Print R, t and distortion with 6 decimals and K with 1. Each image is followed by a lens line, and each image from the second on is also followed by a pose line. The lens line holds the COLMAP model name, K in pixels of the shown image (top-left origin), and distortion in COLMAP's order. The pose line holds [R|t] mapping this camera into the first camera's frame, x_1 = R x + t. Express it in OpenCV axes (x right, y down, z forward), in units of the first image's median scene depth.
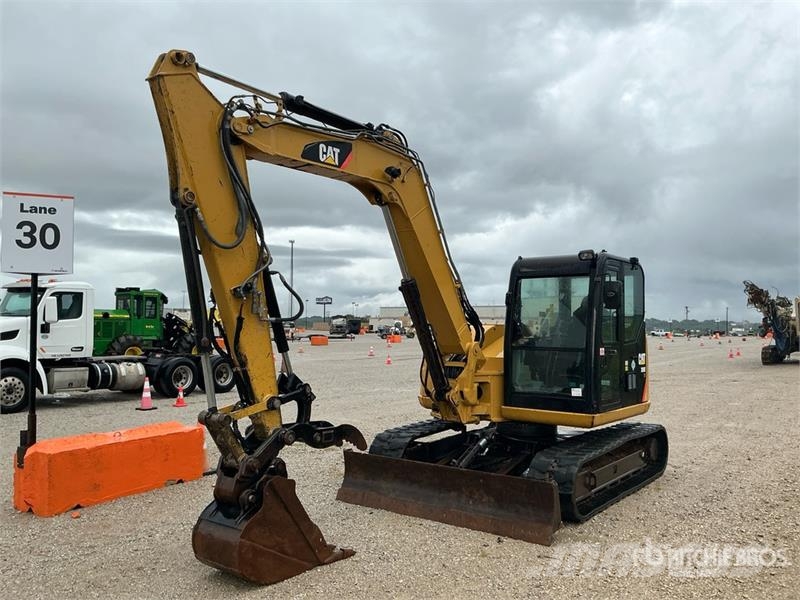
lens RADIAL K [[669.1, 0, 400.0], [0, 669.1, 300.0], [0, 0, 1]] dist [0.133037, -0.253745]
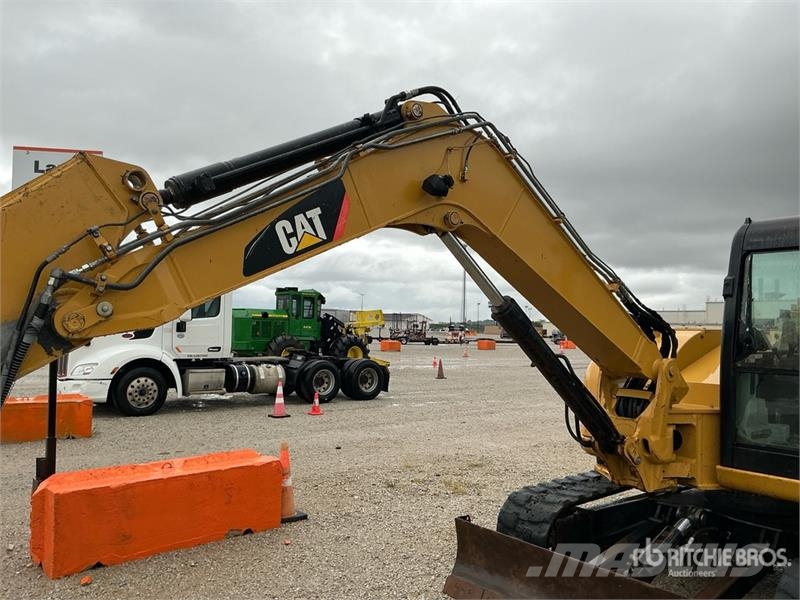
lens RADIAL K [[669.1, 0, 400.0], [0, 669.1, 300.0], [0, 0, 1]] dist [0.133037, -0.253745]
pose [[0.967419, 0.004361, -0.253143, 0.014482], [-0.005750, 0.999972, -0.004747, 0.006665], [0.253115, 0.006048, 0.967417, 0.158704]]
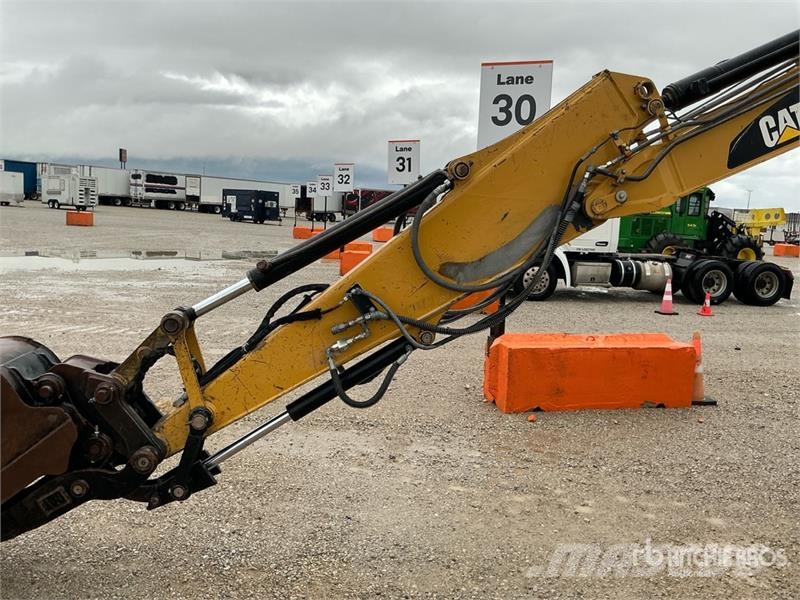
lens RADIAL K [[669.1, 0, 400.0], [0, 669.1, 300.0], [0, 0, 1]] dist [0.133037, -0.253745]
pose [[0.710158, 0.113846, -0.694776, 0.006102], [-0.011505, 0.988584, 0.150230, 0.009275], [0.703948, -0.098693, 0.703361, 0.103672]]
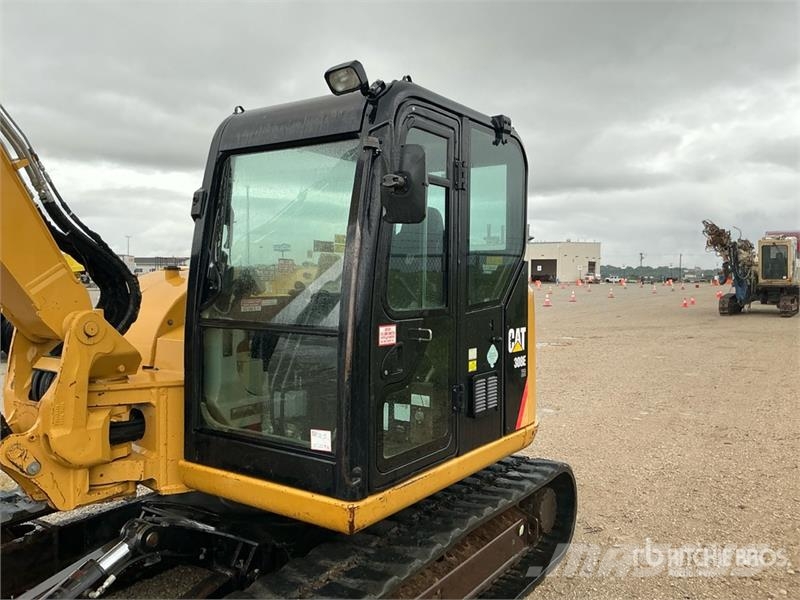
lens RADIAL K [[669.1, 0, 400.0], [0, 669.1, 300.0], [0, 0, 1]] dist [0.133037, -0.253745]
pose [[0.998368, -0.002545, 0.057059, 0.124278], [-0.001935, 0.996926, 0.078325, 0.011544], [-0.057083, -0.078307, 0.995294, 0.270773]]
